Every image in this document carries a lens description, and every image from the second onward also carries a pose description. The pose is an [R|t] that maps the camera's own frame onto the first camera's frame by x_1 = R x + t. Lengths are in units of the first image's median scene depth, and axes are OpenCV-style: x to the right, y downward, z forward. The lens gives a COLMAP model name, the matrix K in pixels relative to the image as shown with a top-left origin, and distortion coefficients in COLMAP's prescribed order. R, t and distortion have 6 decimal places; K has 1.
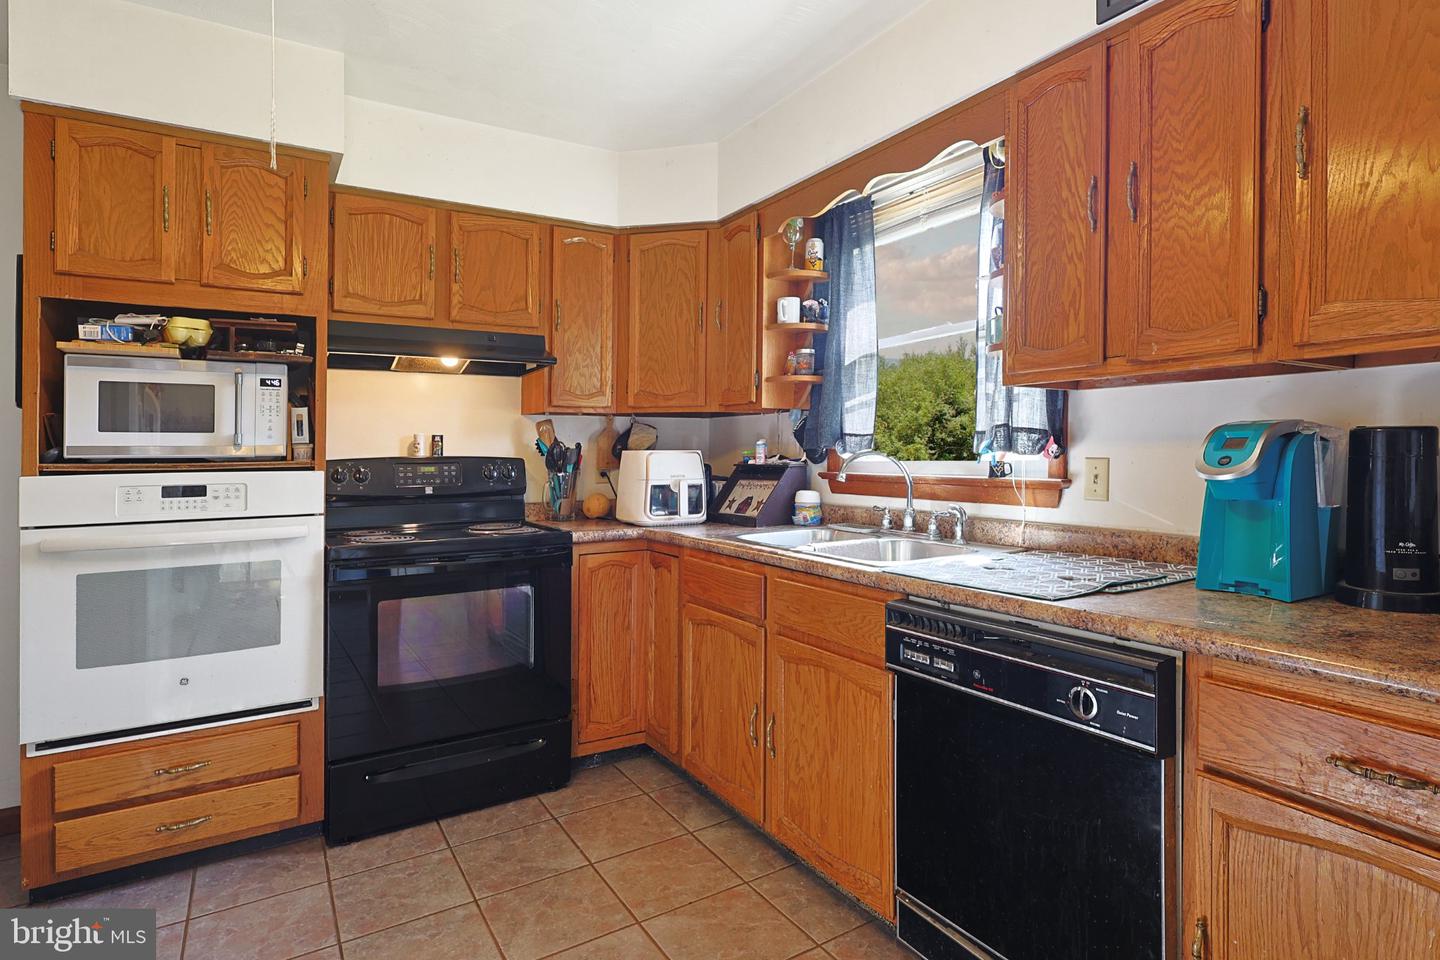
lens RADIAL K [[718.0, 0, 721.1], [0, 718.0, 463.0], [0, 0, 1]] dist [0.004233, 0.000839]
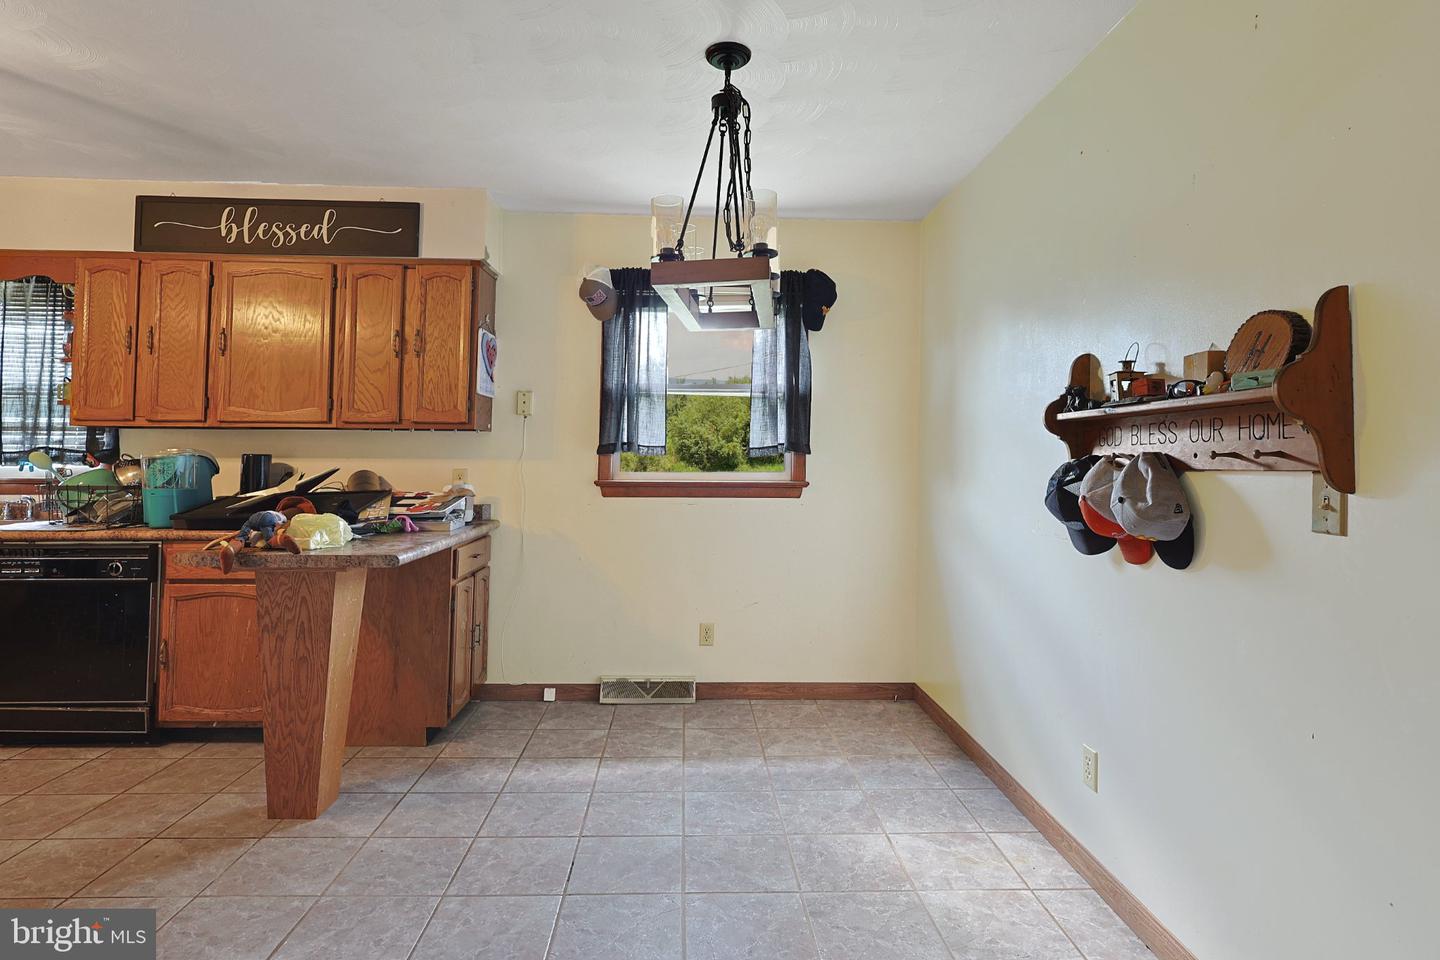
lens RADIAL K [[718.0, 0, 721.1], [0, 718.0, 463.0], [0, 0, 1]] dist [0.004233, 0.000839]
pose [[0.426094, 0.017985, 0.904500, -0.680084], [-0.000725, 0.999809, -0.019539, 0.029348], [-0.904679, 0.007669, 0.426026, -1.549844]]
